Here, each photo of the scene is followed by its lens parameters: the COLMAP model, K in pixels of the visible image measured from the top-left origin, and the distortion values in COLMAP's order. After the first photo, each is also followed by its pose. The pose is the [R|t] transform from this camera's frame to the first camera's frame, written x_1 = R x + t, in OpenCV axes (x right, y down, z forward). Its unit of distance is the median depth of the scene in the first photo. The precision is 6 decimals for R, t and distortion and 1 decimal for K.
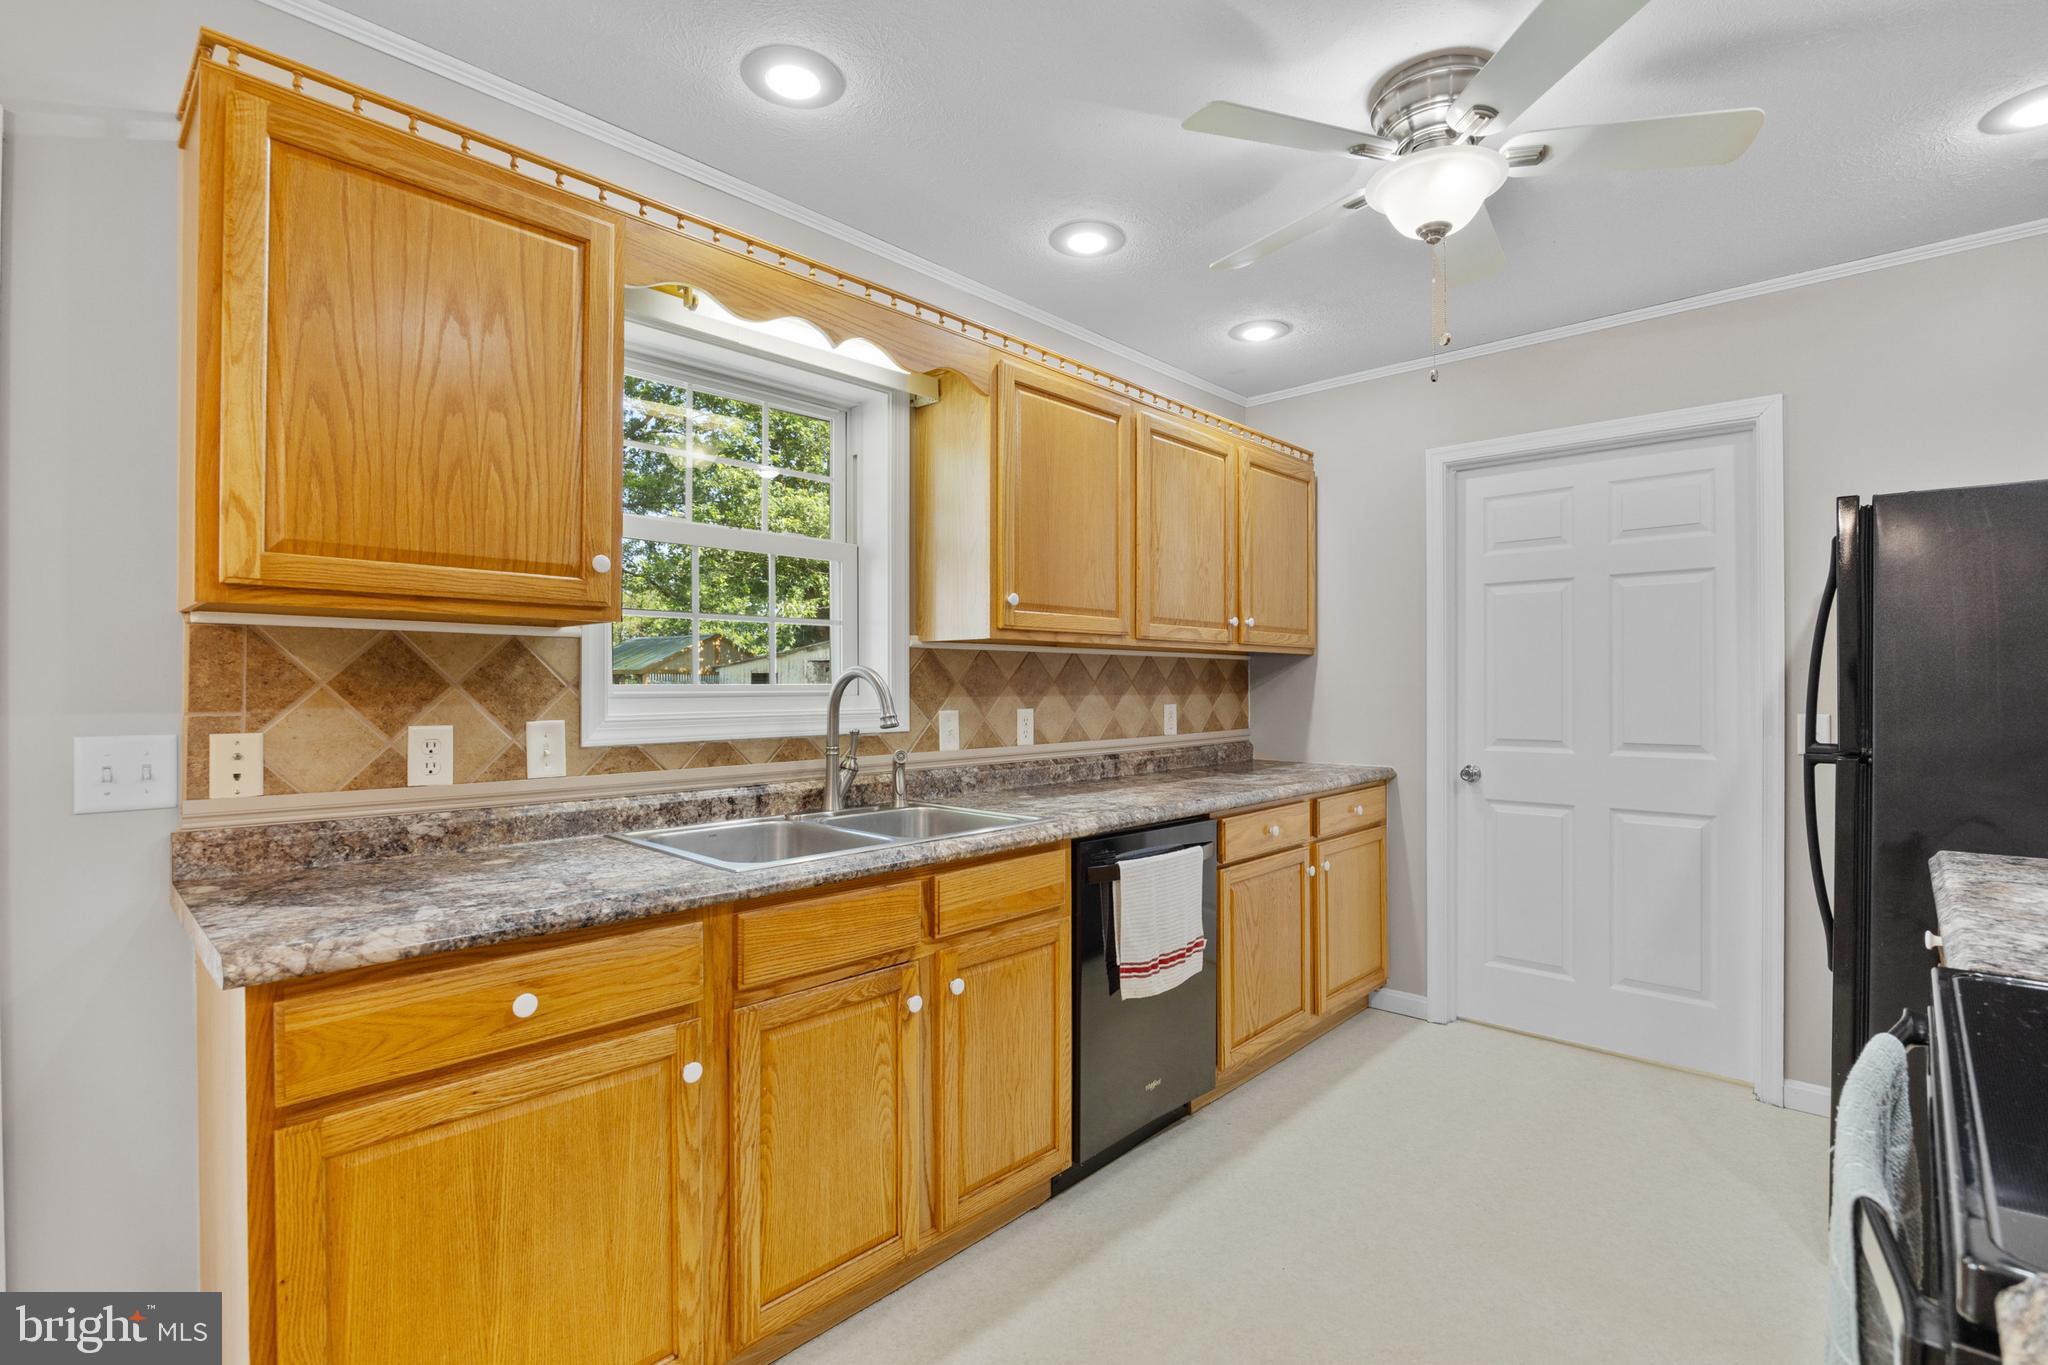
lens RADIAL K [[933.5, 0, 1032.7], [0, 933.5, 688.3], [0, 0, 1]] dist [-0.015878, -0.000049]
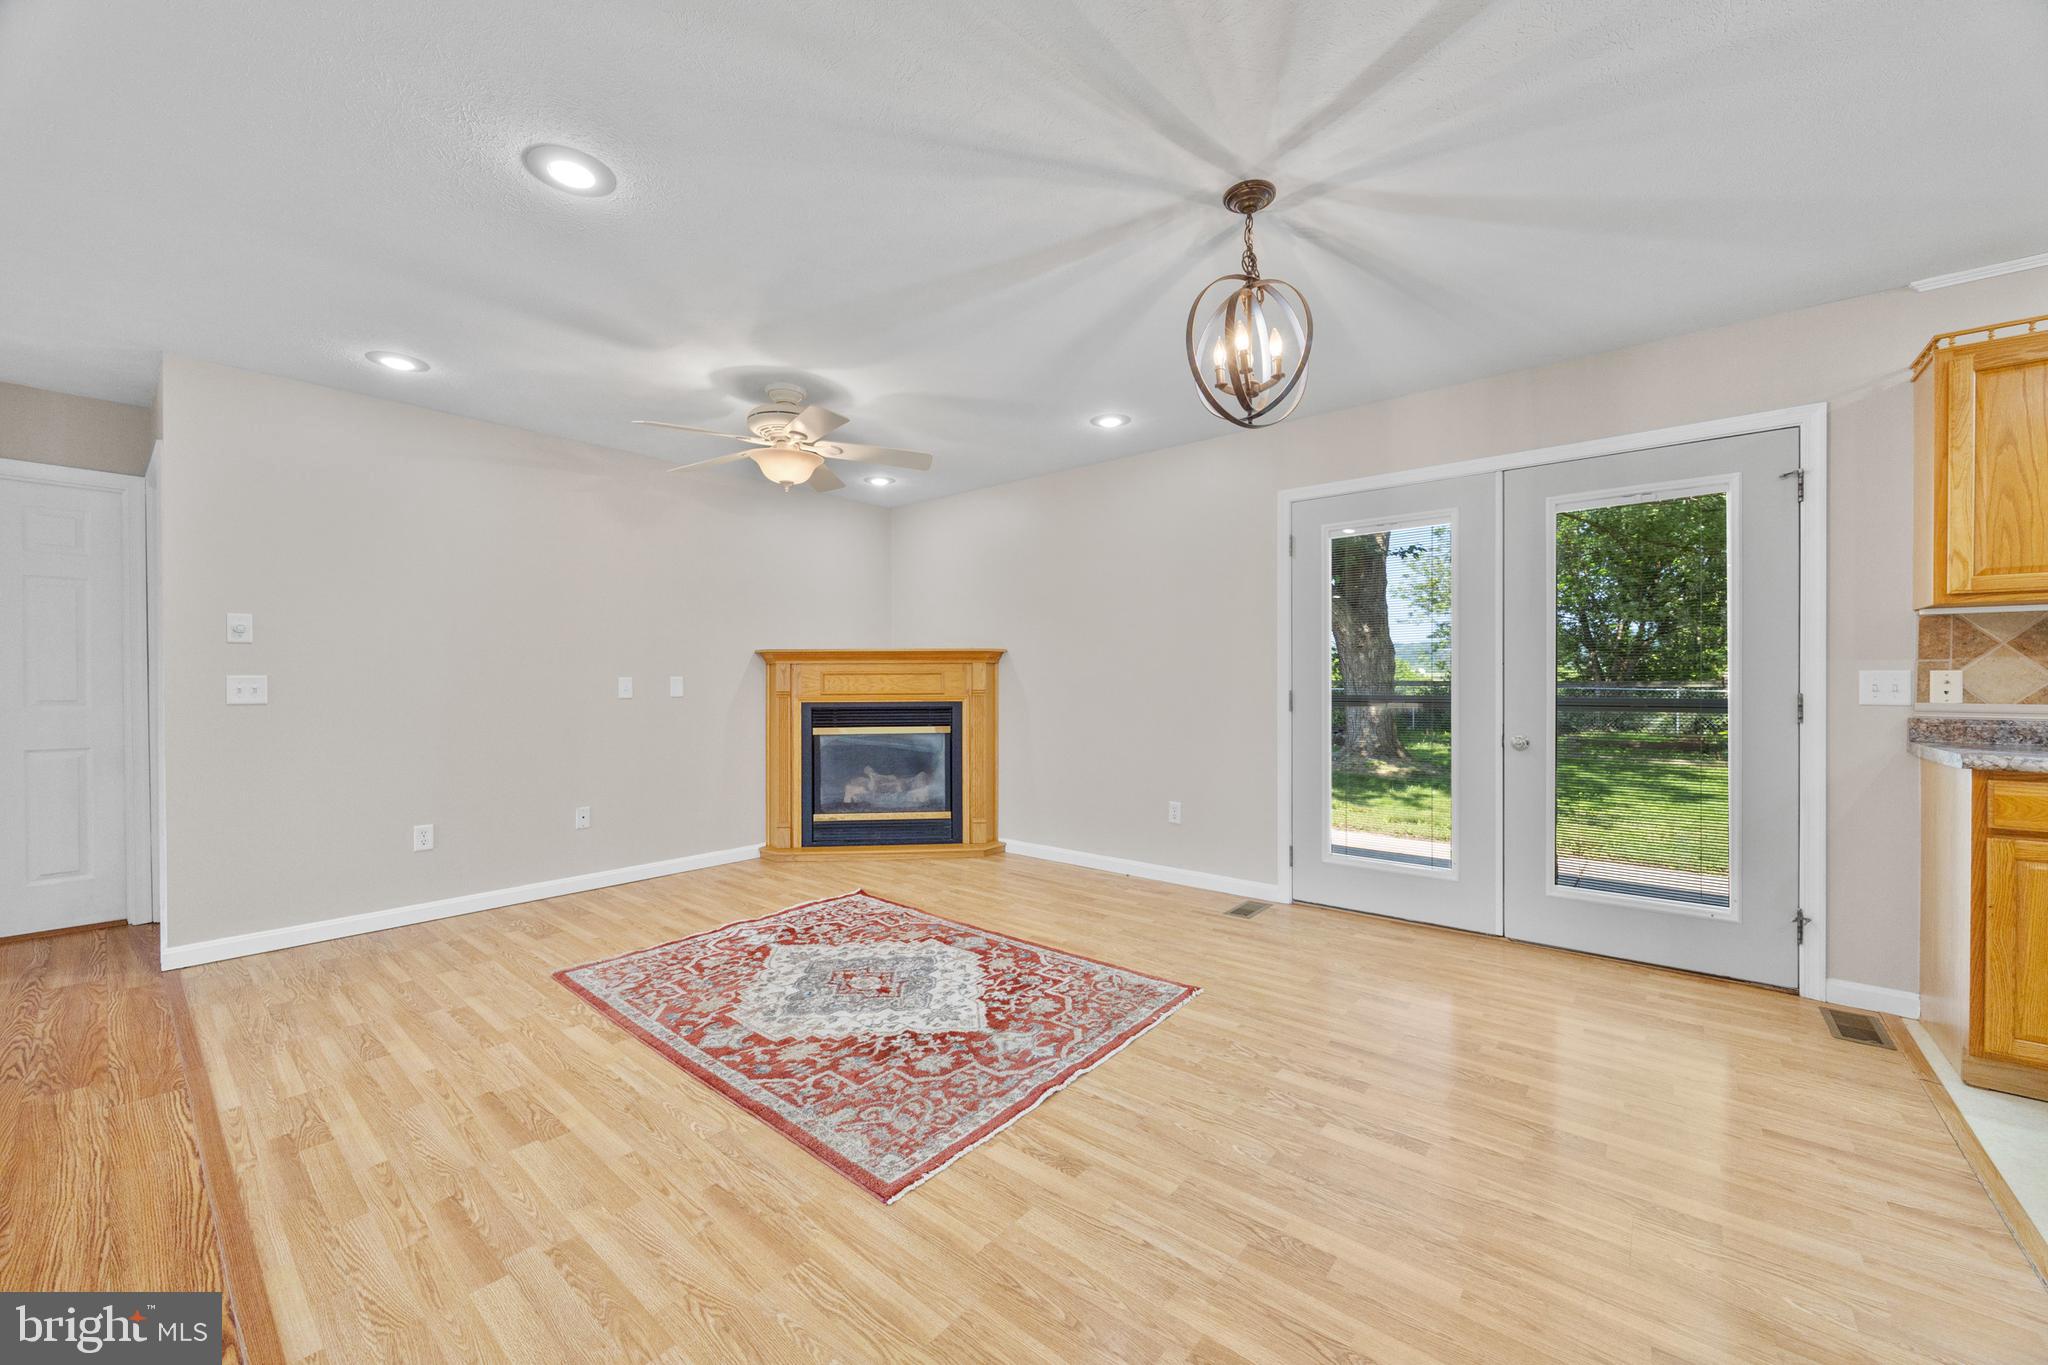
lens RADIAL K [[779.0, 0, 1020.1], [0, 779.0, 684.8], [0, 0, 1]] dist [-0.002585, 0.000231]
pose [[0.051803, 0.003378, -0.998652, 0.461459], [-0.001917, 0.999993, 0.003284, 0.053856], [0.998656, 0.001744, 0.051809, -0.712227]]
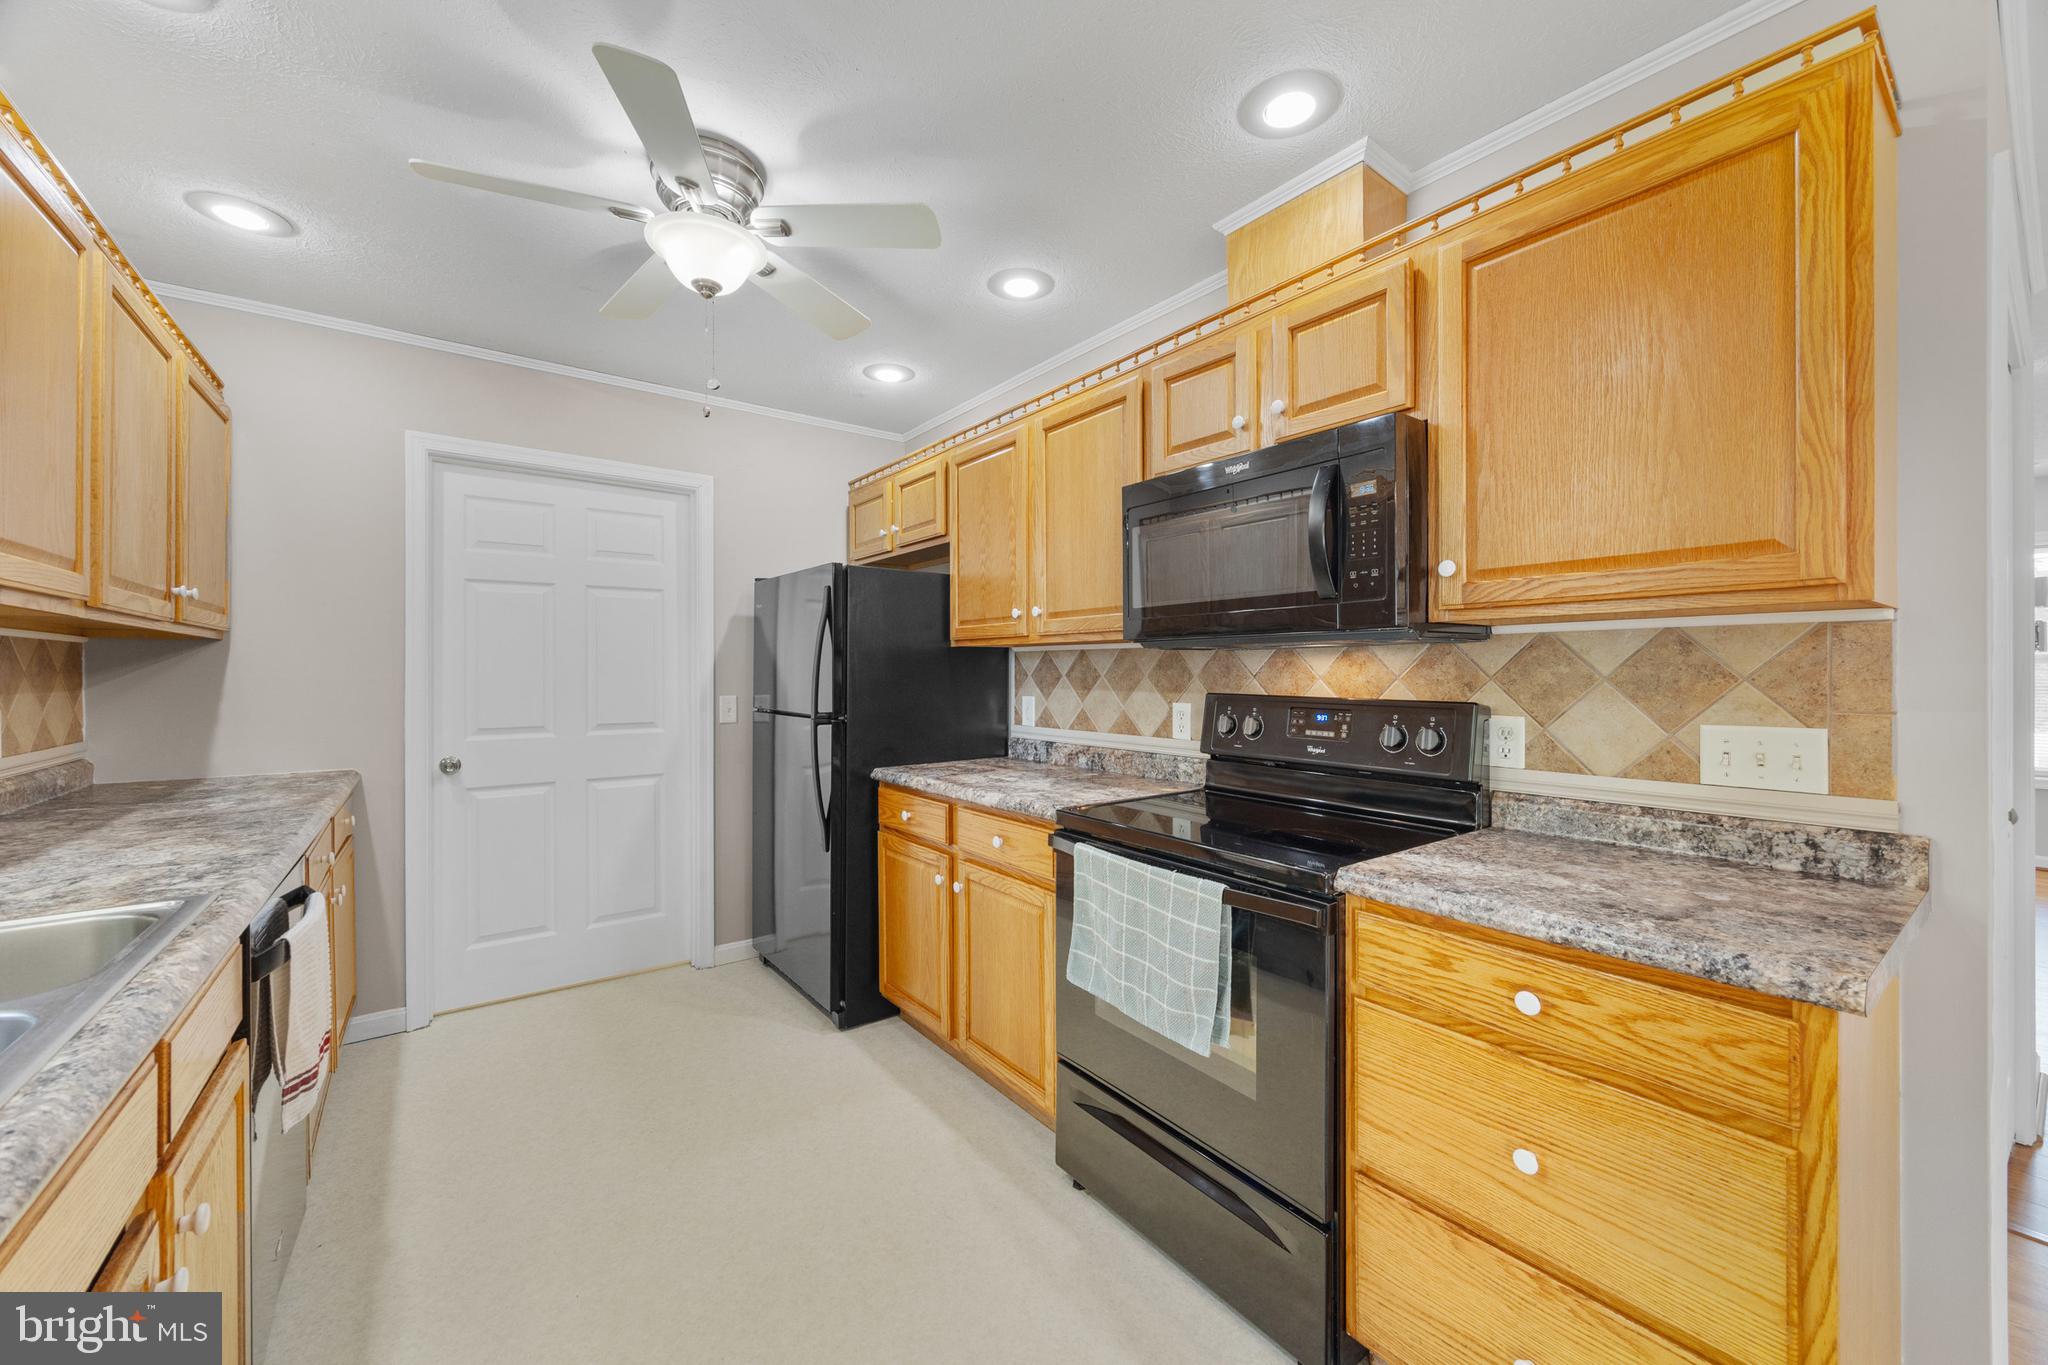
lens RADIAL K [[779.0, 0, 1032.5], [0, 779.0, 674.6], [0, 0, 1]] dist [-0.002585, 0.000231]
pose [[0.173022, -0.000889, 0.984918, -0.379564], [0.006782, 0.999977, -0.000289, -0.003237], [-0.984895, 0.006730, 0.173024, 0.354040]]
